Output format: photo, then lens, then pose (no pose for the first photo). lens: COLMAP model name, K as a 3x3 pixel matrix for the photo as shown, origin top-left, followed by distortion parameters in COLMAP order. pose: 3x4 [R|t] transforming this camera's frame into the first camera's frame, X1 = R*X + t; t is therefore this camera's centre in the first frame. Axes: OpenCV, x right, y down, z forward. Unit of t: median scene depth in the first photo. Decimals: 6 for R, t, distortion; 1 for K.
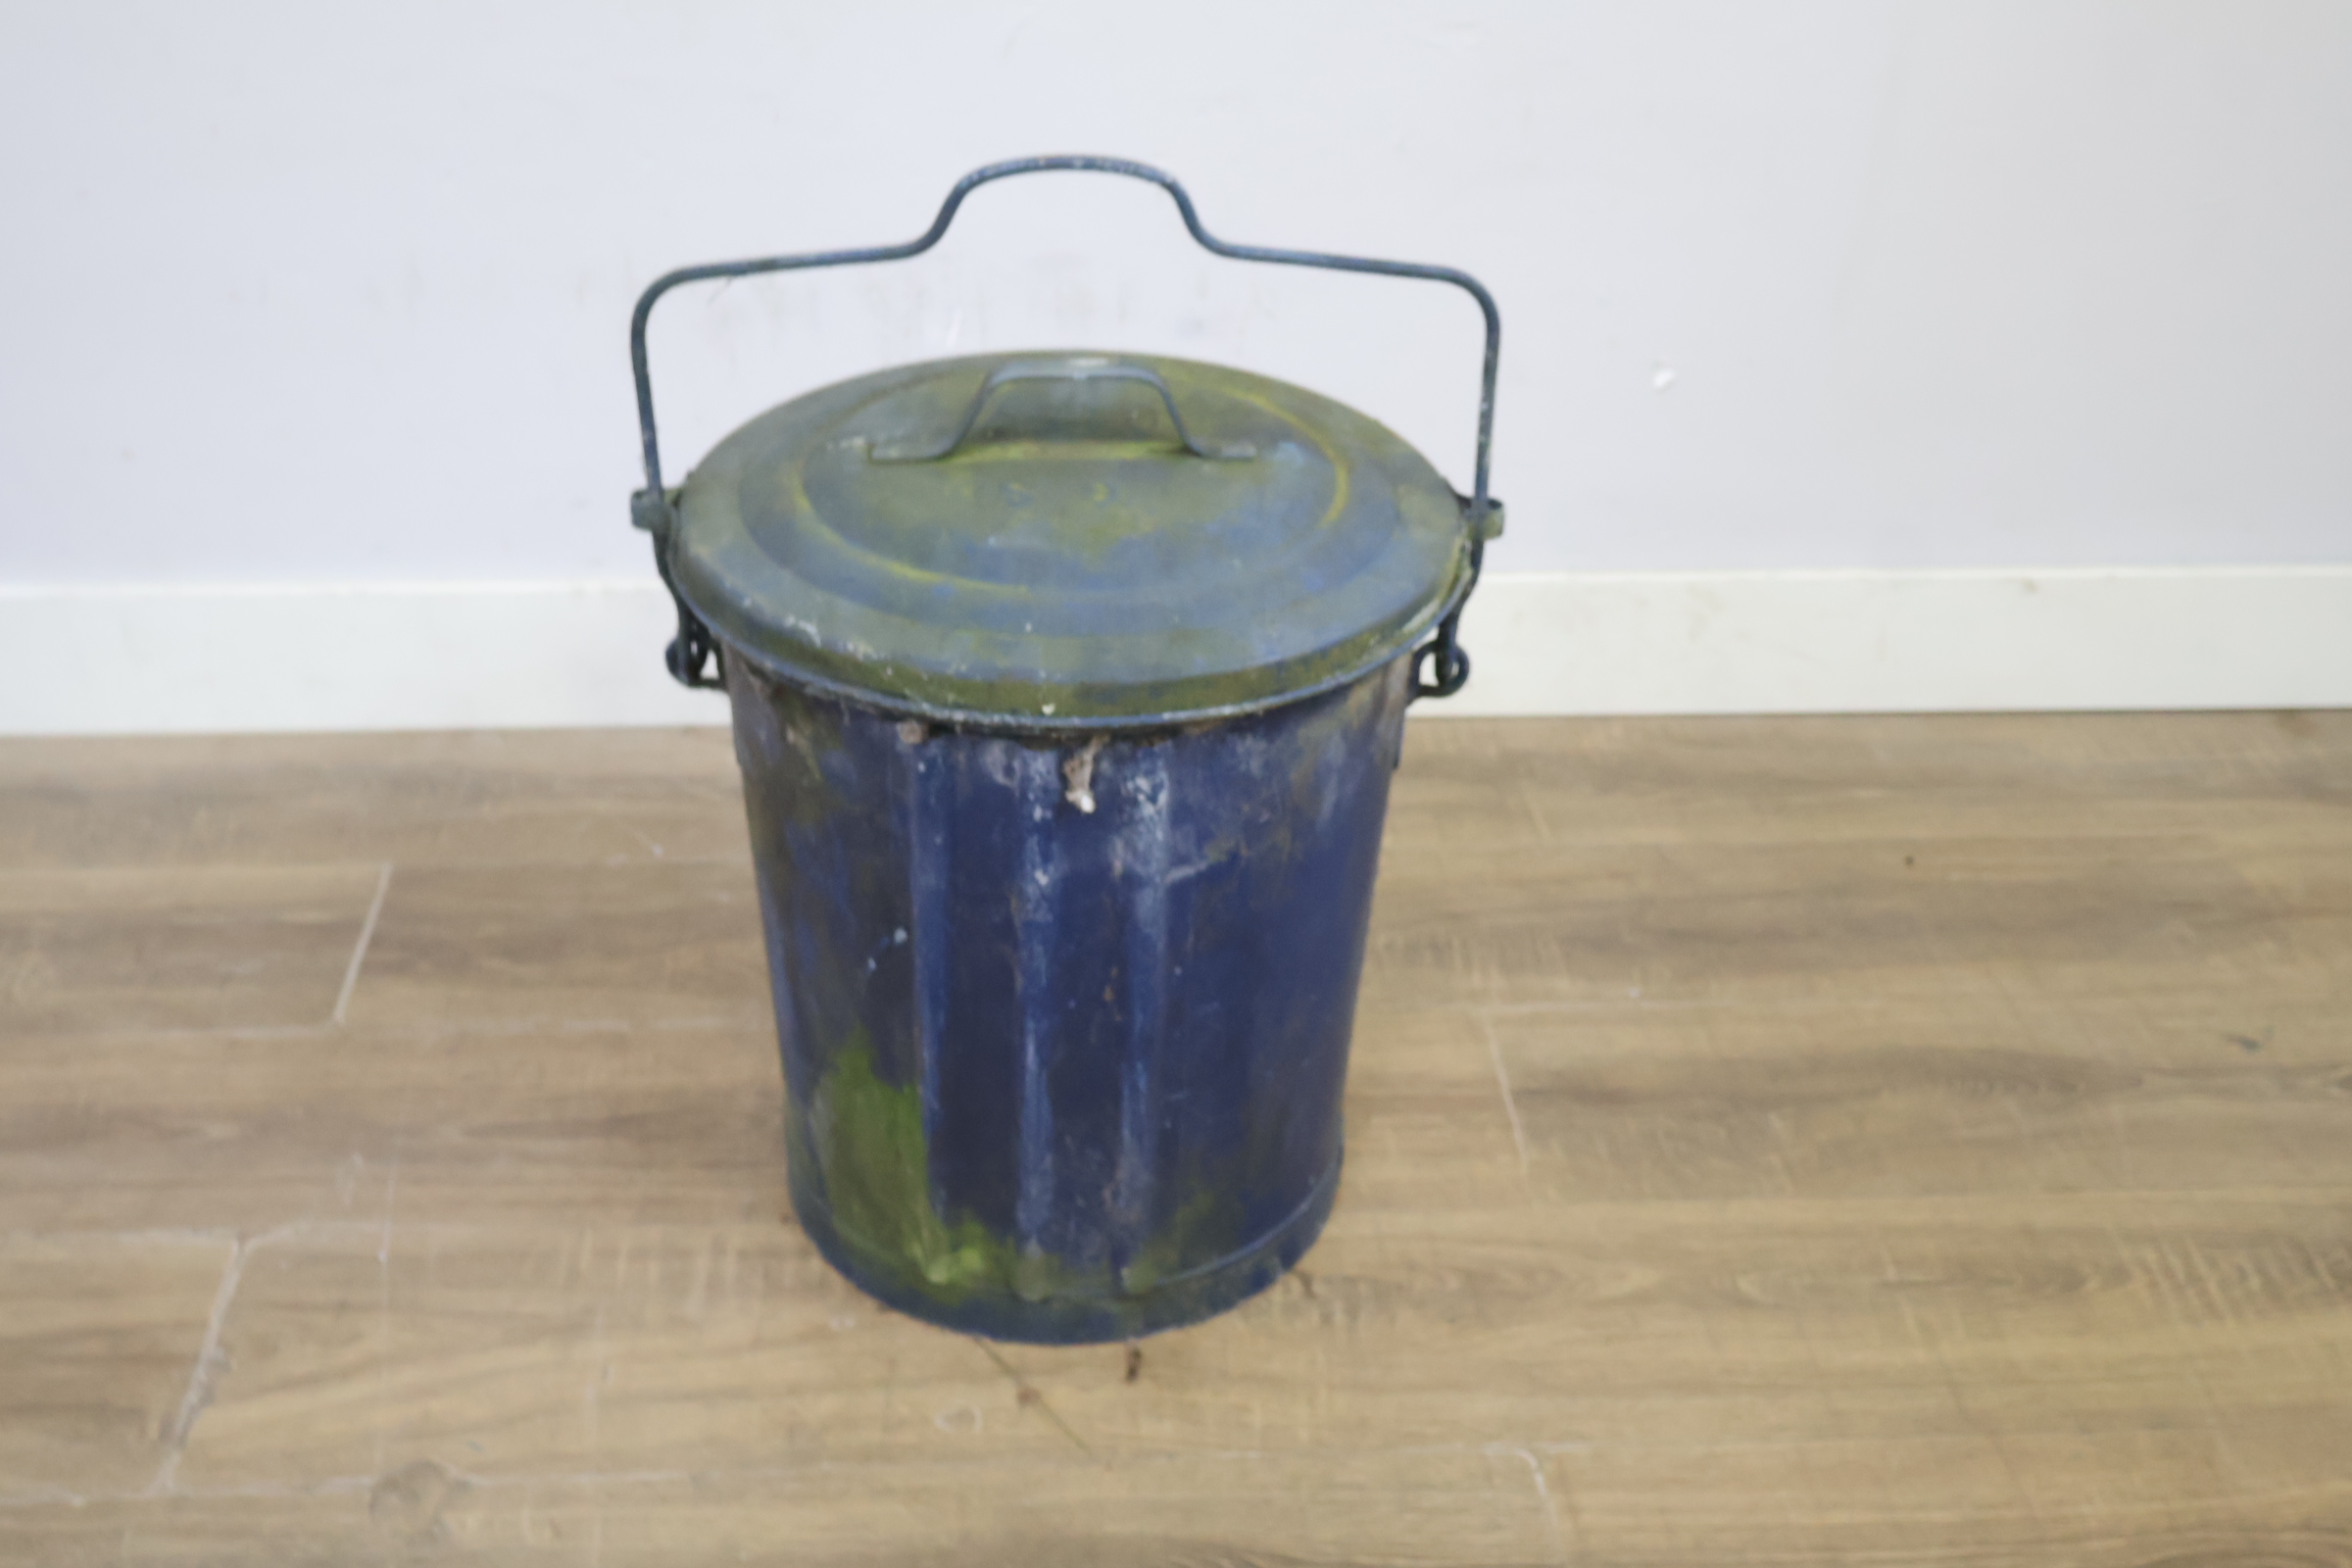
lens RADIAL K [[2726.3, 0, 1175.4], [0, 2726.3, 783.4], [0, 0, 1]] dist [0.001228, 0.000000]
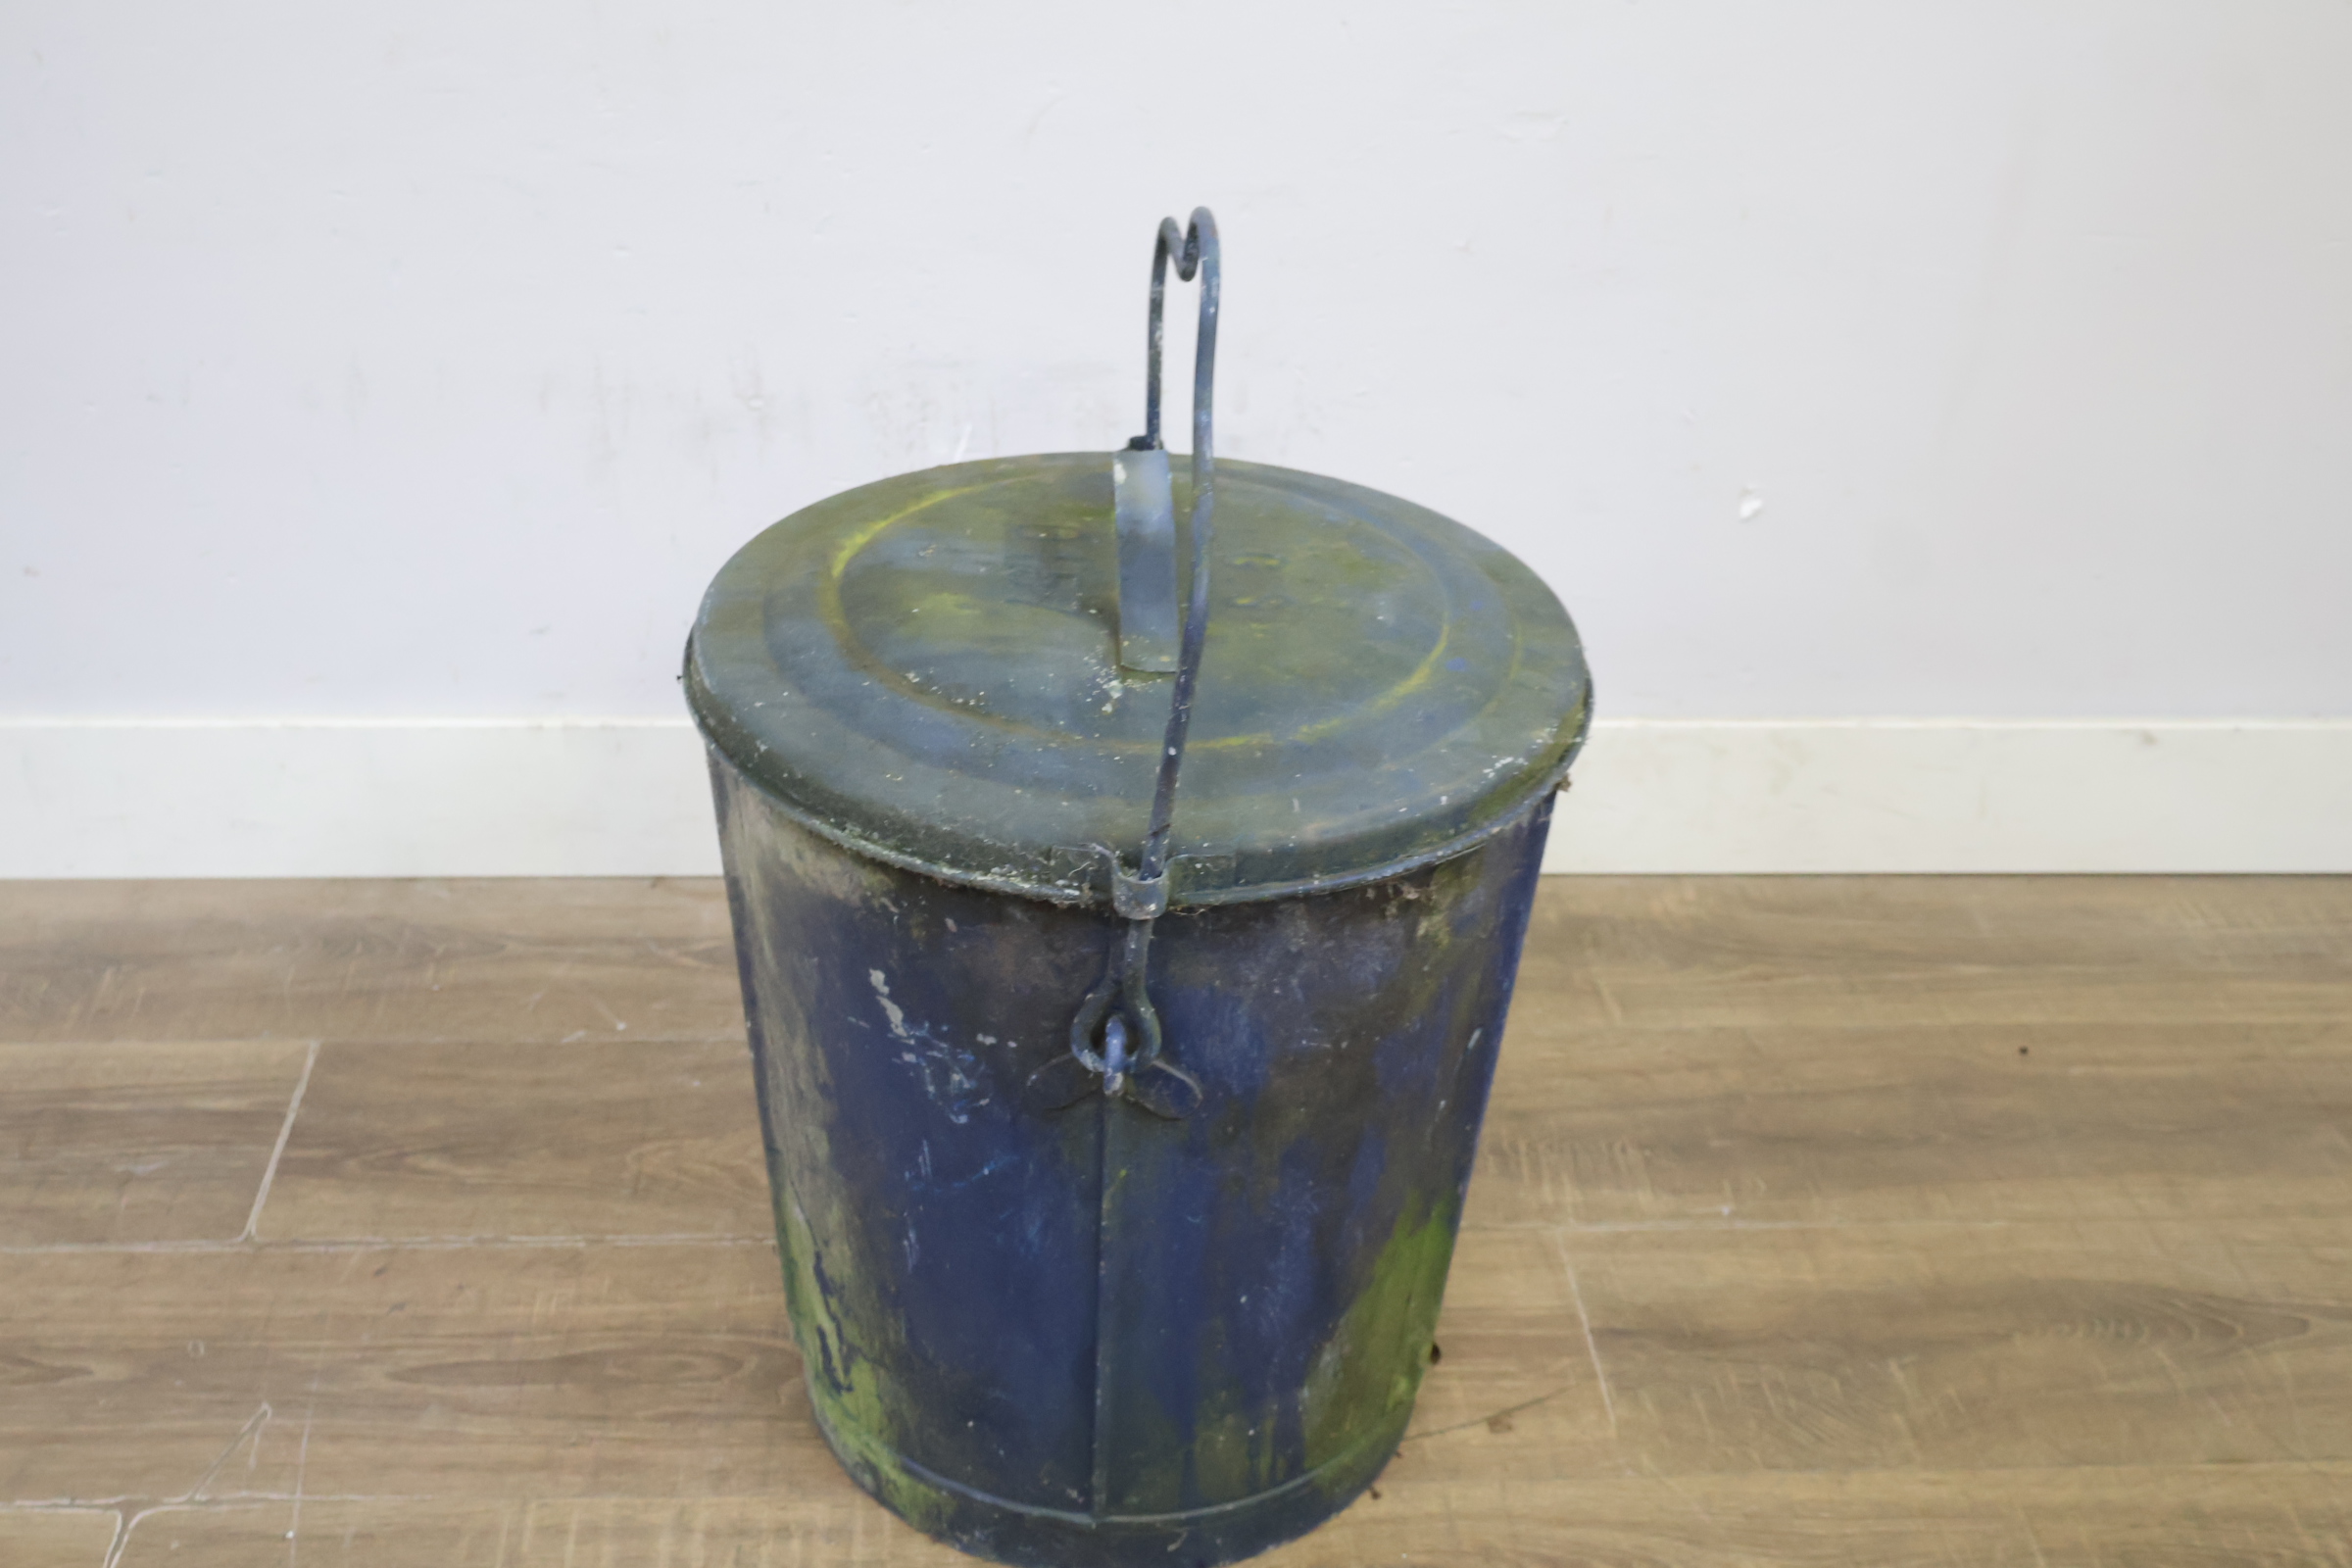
lens RADIAL K [[2726.3, 0, 1171.6], [0, 2726.3, 778.3], [0, 0, 1]] dist [0.001228, 0.000000]
pose [[0.999877, 0.012155, 0.009906, -0.023813], [-0.011952, 0.999723, -0.020265, -0.047049], [-0.010149, 0.020144, 0.999746, 0.127615]]
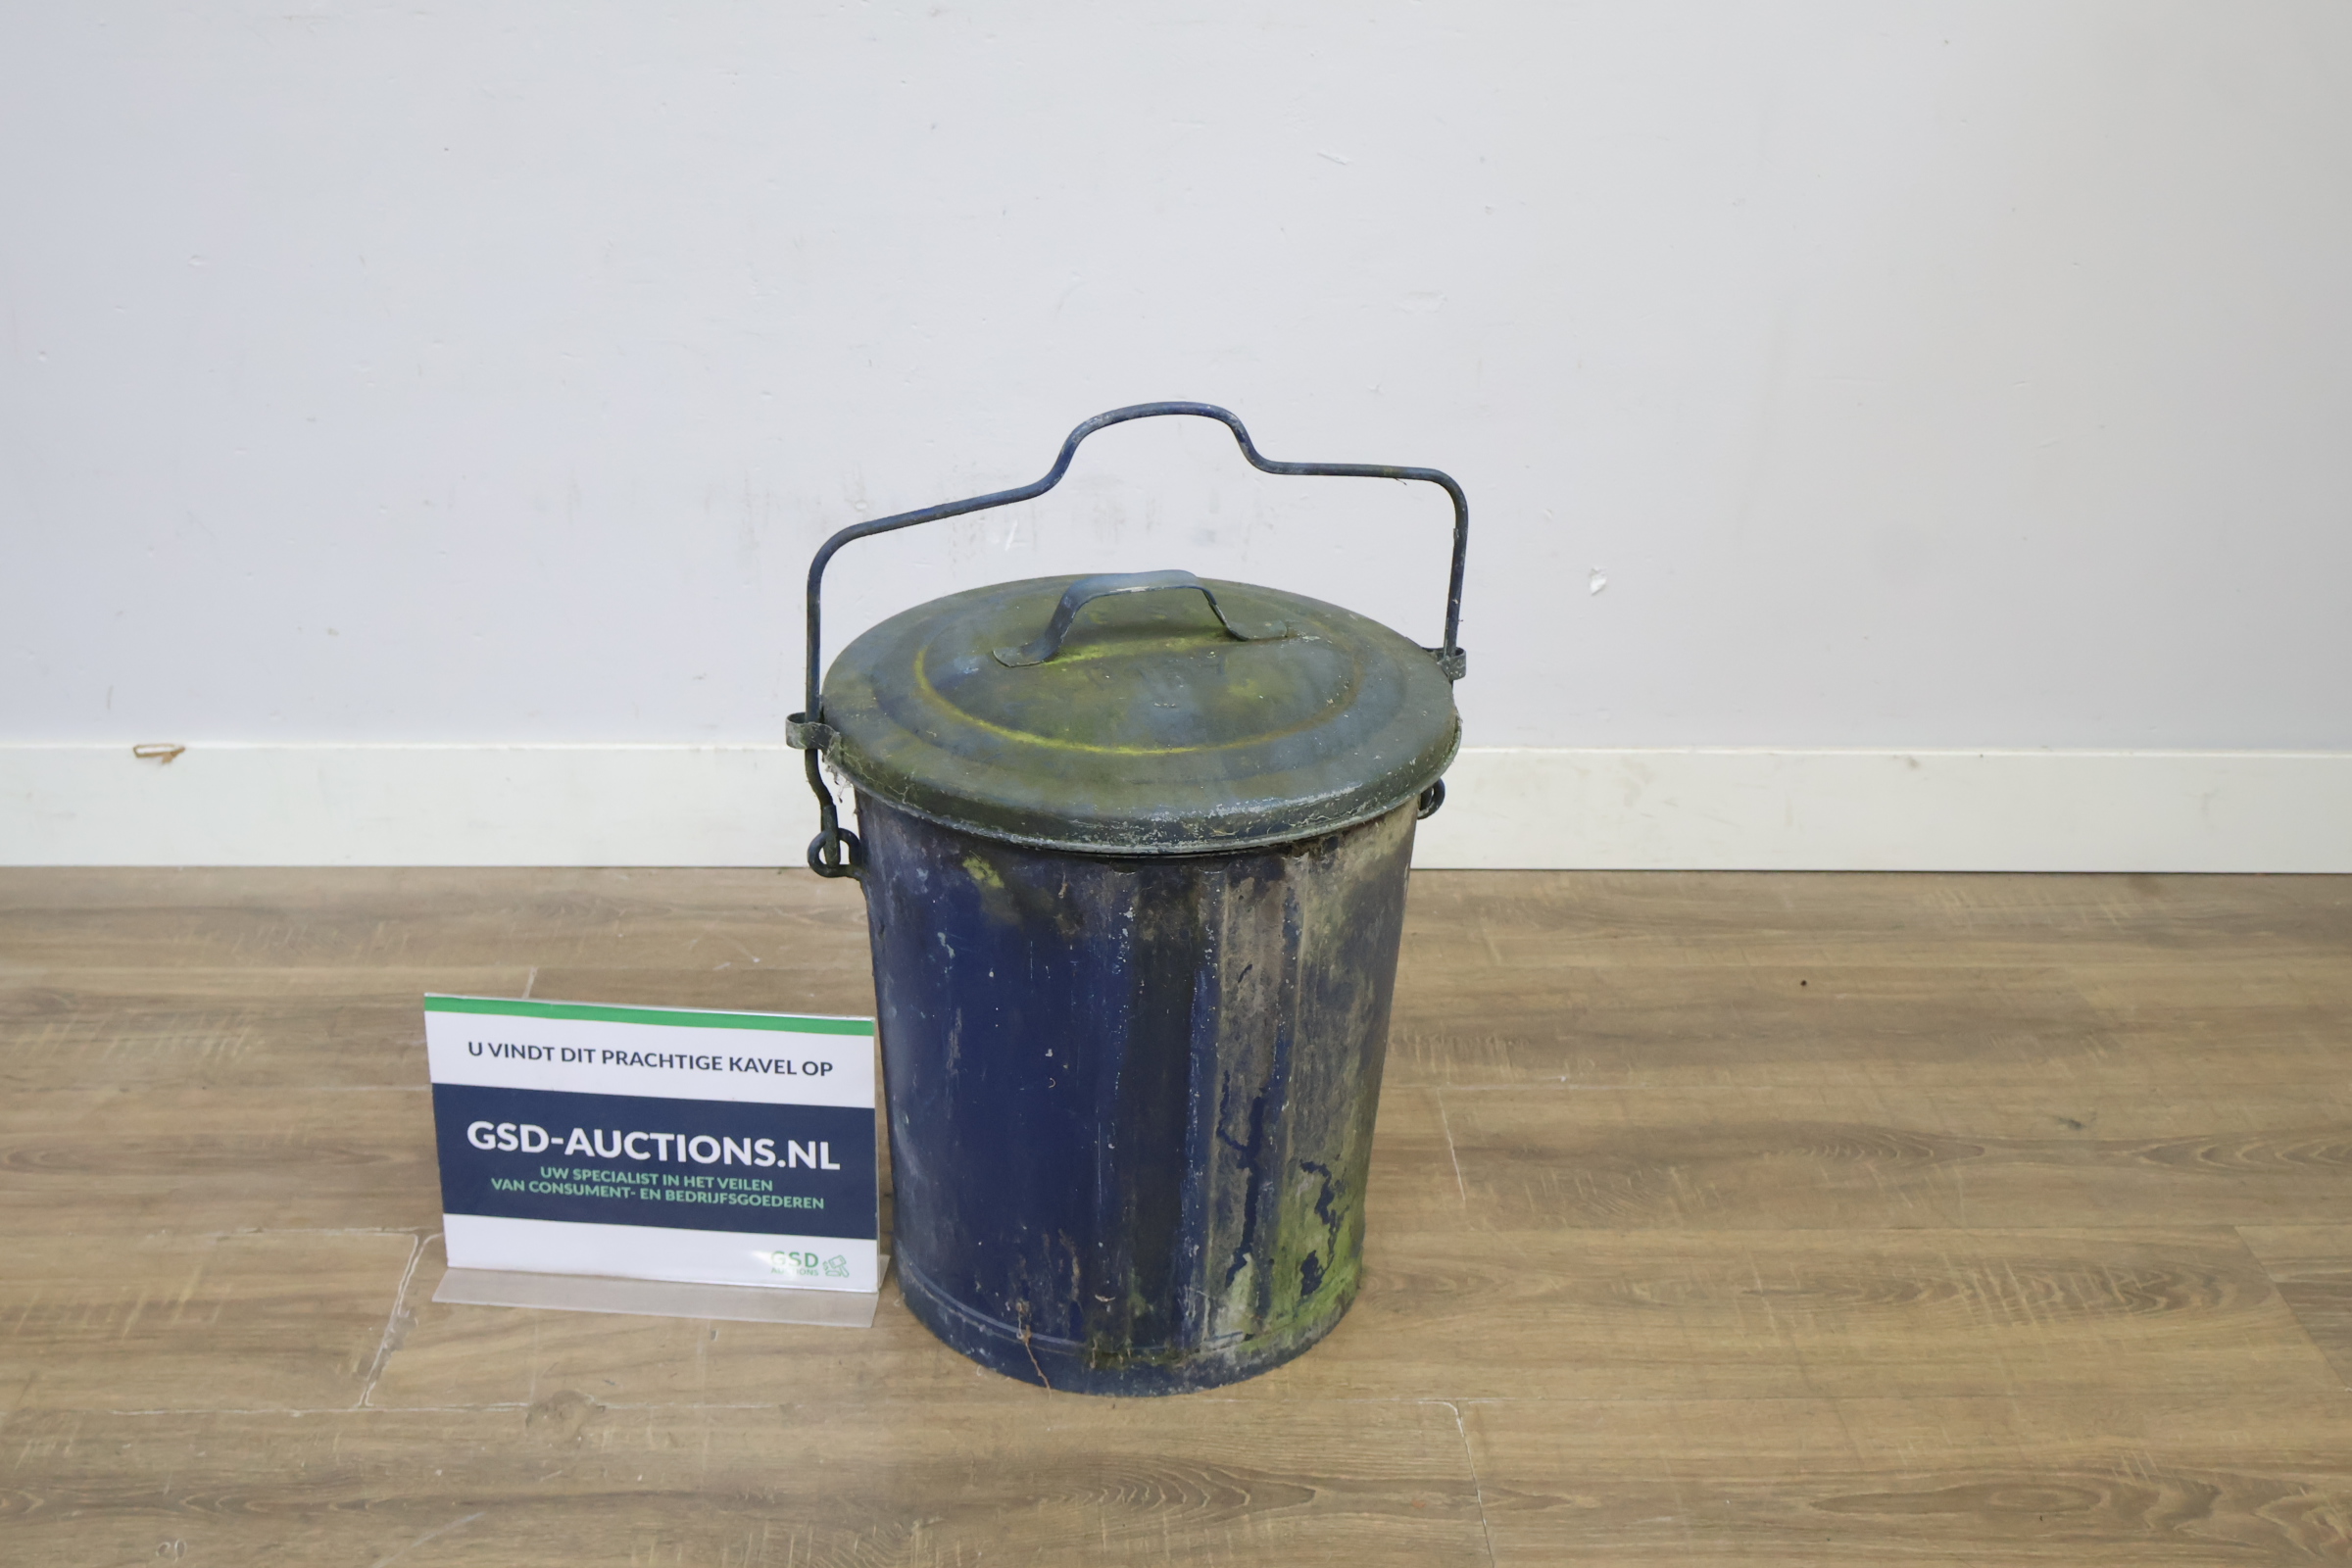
lens RADIAL K [[2726.3, 0, 1176.4], [0, 2726.3, 782.2], [0, 0, 1]] dist [0.001228, 0.000000]
pose [[0.999695, 0.010589, -0.022289, 0.025036], [-0.012976, 0.993866, -0.109831, 0.089269], [0.020990, 0.110087, 0.993700, -0.234388]]
